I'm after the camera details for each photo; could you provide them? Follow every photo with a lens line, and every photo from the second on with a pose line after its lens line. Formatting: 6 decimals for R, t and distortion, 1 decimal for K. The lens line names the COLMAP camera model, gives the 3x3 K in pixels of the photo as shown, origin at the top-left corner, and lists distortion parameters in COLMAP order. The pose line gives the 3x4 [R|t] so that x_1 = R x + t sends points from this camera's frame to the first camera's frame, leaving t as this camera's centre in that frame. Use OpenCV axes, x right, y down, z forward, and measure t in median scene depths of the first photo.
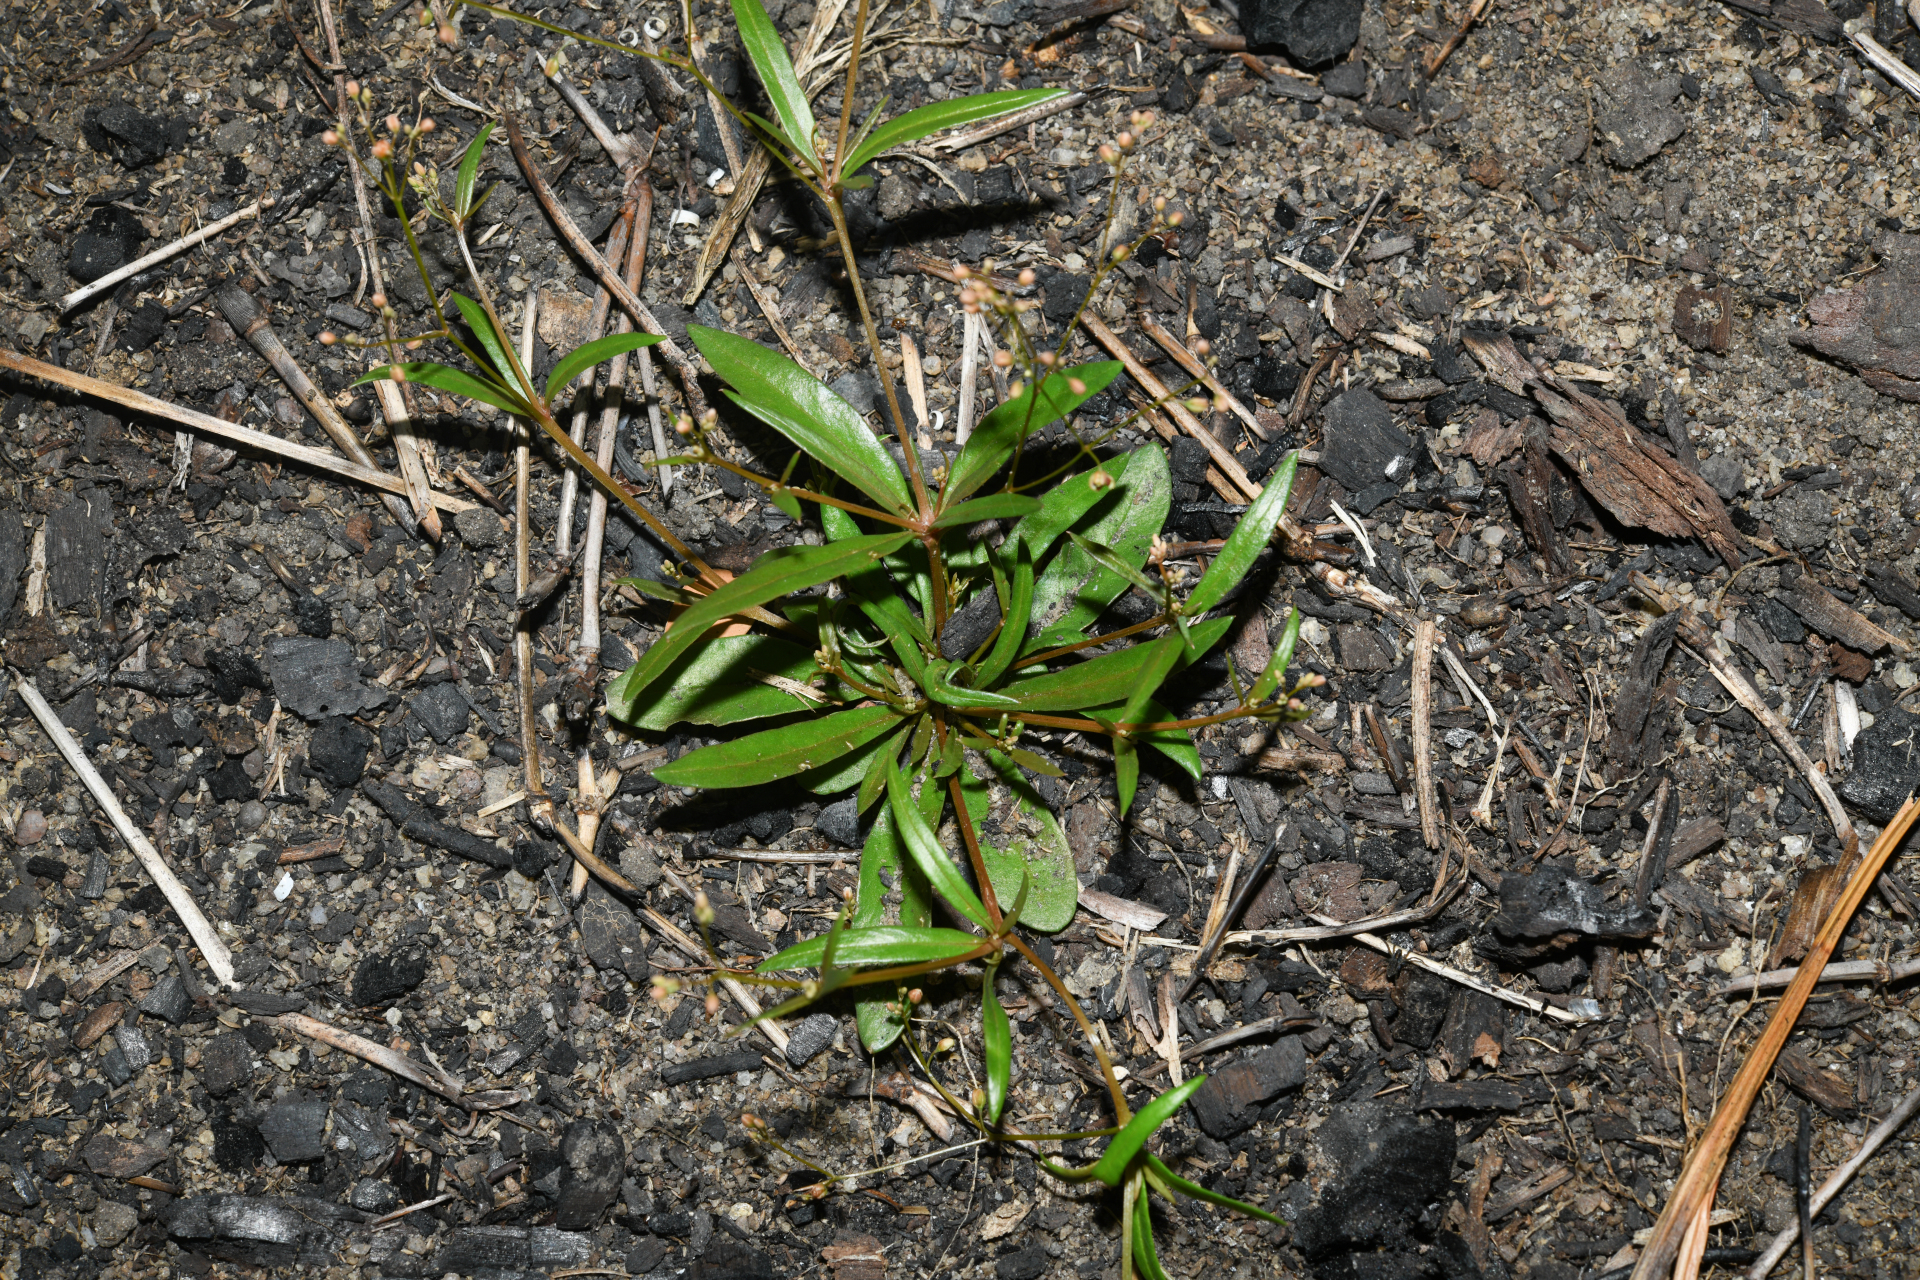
lens RADIAL K [[3319.2, 0, 887.5], [0, 3319.2, 638.2], [0, 0, 1]] dist [-0.035901, 0.396203]
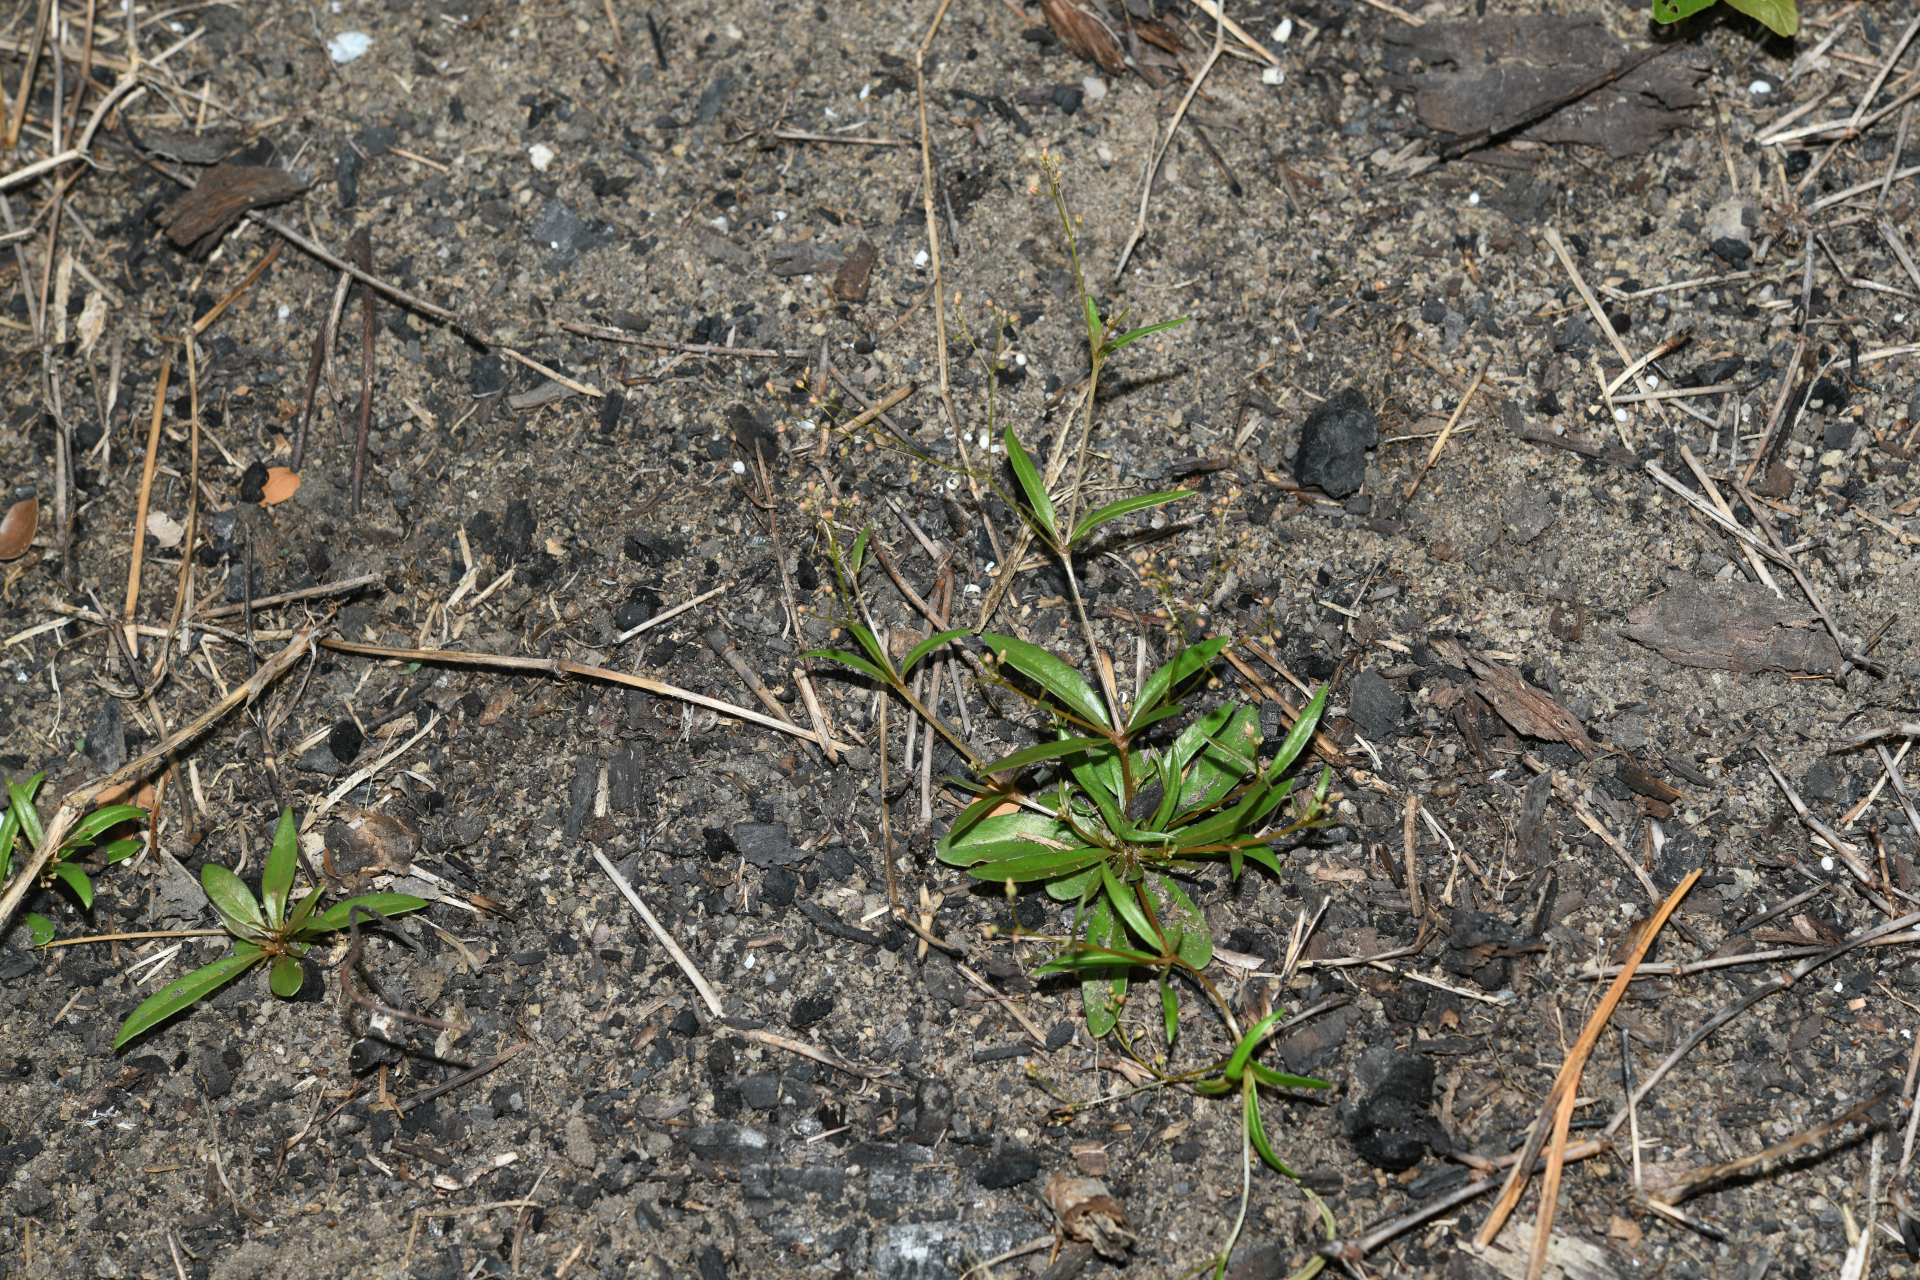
lens RADIAL K [[3319.2, 0, 887.5], [0, 3319.2, 638.2], [0, 0, 1]] dist [-0.035901, 0.396203]
pose [[0.998552, -0.022501, -0.048855, -0.022804], [0.011509, 0.976640, -0.214572, 0.279426], [0.052542, 0.213699, 0.975486, -0.704522]]
